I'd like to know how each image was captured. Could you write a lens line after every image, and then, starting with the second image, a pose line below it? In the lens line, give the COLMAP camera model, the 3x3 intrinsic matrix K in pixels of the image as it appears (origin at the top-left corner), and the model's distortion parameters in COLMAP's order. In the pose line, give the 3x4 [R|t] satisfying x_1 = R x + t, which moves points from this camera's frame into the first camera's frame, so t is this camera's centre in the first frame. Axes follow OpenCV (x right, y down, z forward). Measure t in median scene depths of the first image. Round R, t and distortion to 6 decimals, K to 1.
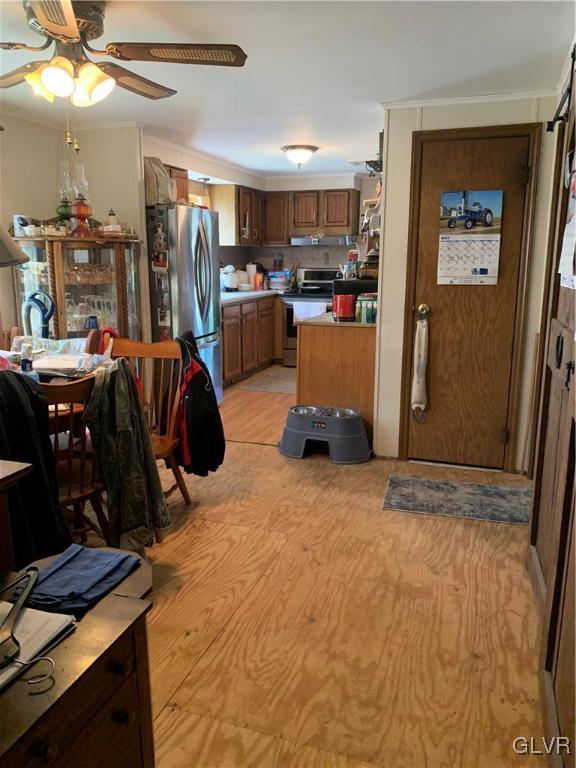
lens RADIAL K [[592.7, 0, 290.5], [0, 592.7, 387.5], [0, 0, 1]] dist [0.043021, -0.054312]
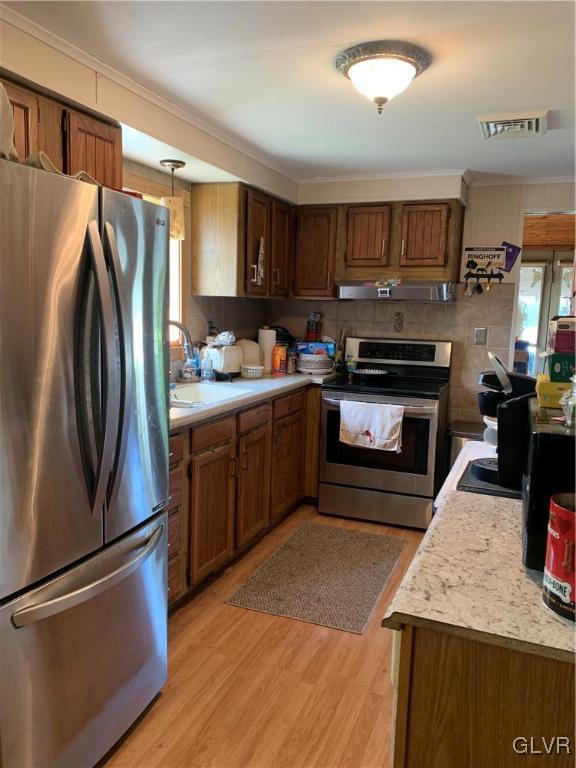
lens RADIAL K [[592.7, 0, 290.5], [0, 592.7, 387.5], [0, 0, 1]] dist [0.043021, -0.054312]
pose [[0.998276, 0.032542, -0.048857, -0.014589], [-0.036519, 0.995892, -0.082854, -0.108153], [0.045960, 0.084495, 0.995363, 0.449850]]
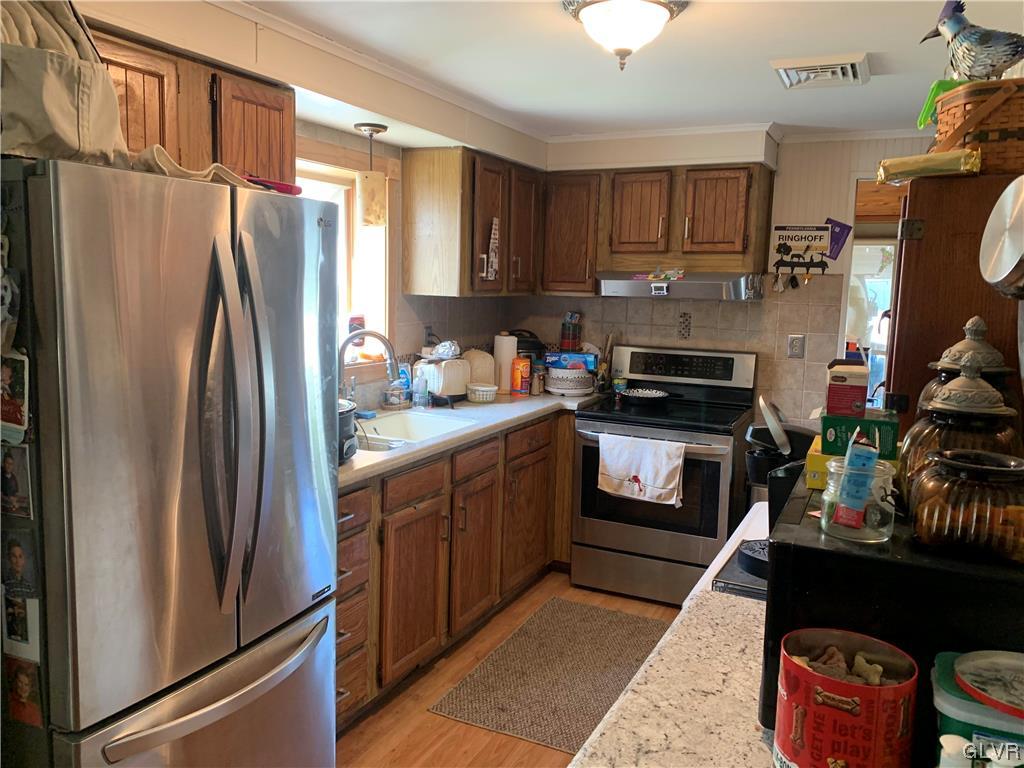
lens RADIAL K [[790.2, 0, 510.0], [0, 790.2, 379.0], [0, 0, 1]] dist [0.043021, -0.054312]
pose [[0.991034, 0.038759, -0.127866, 0.011417], [-0.051152, 0.994153, -0.095100, -0.125484], [0.123433, 0.100788, 0.987221, 0.450948]]
